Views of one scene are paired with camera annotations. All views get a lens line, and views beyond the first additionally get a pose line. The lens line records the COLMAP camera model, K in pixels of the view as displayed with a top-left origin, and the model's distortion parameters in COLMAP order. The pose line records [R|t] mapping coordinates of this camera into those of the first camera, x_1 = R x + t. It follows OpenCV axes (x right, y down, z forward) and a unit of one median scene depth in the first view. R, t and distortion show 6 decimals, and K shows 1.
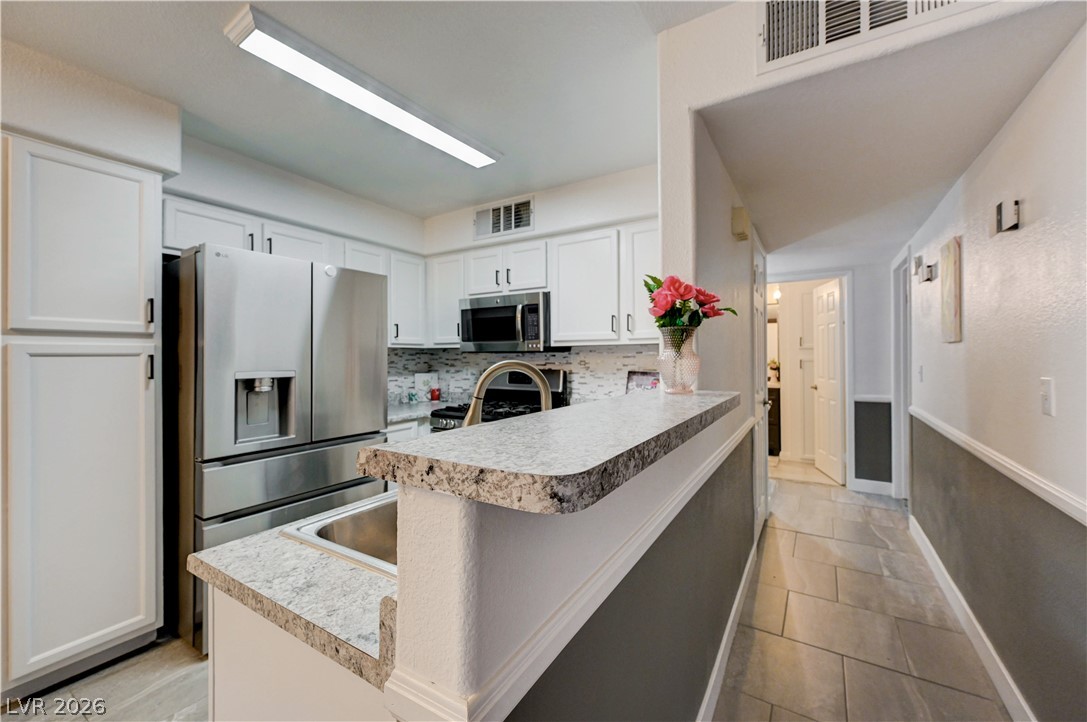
lens RADIAL K [[434.4, 0, 546.3], [0, 434.4, 354.1], [0, 0, 1]] dist [0.001265, 0.000312]
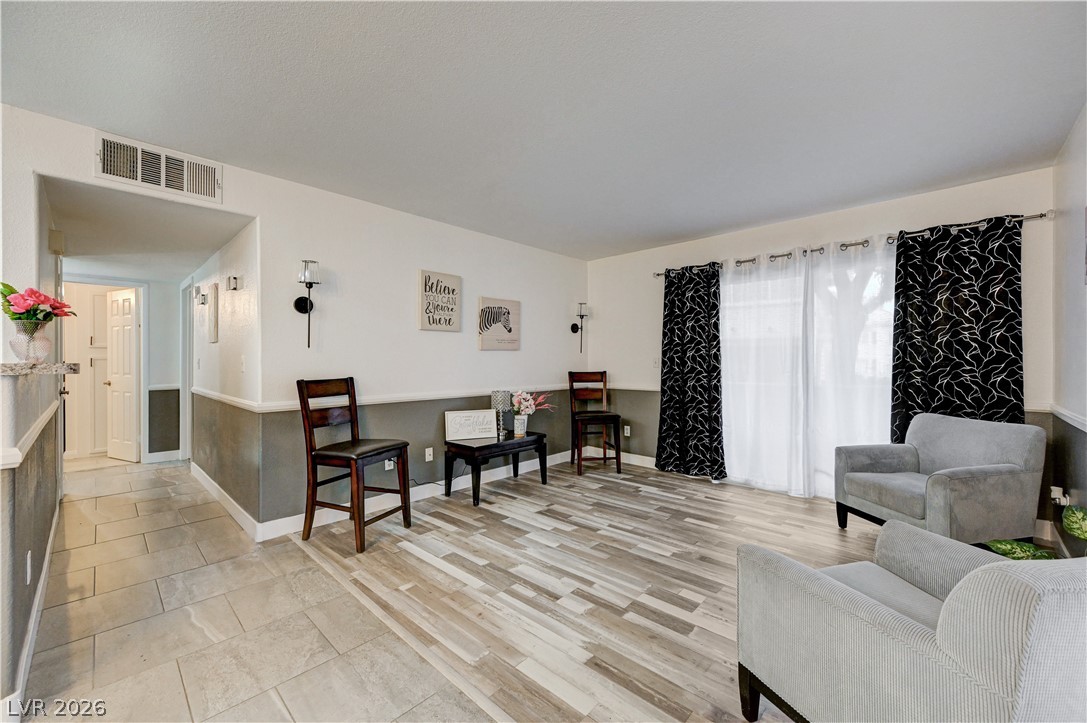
lens RADIAL K [[434.4, 0, 542.7], [0, 434.4, 356.7], [0, 0, 1]] dist [0.001265, 0.000312]
pose [[0.209360, 0.010786, 0.977779, -0.365487], [-0.000136, 0.999939, -0.011001, 0.036353], [-0.977839, 0.002170, 0.209349, -0.484221]]
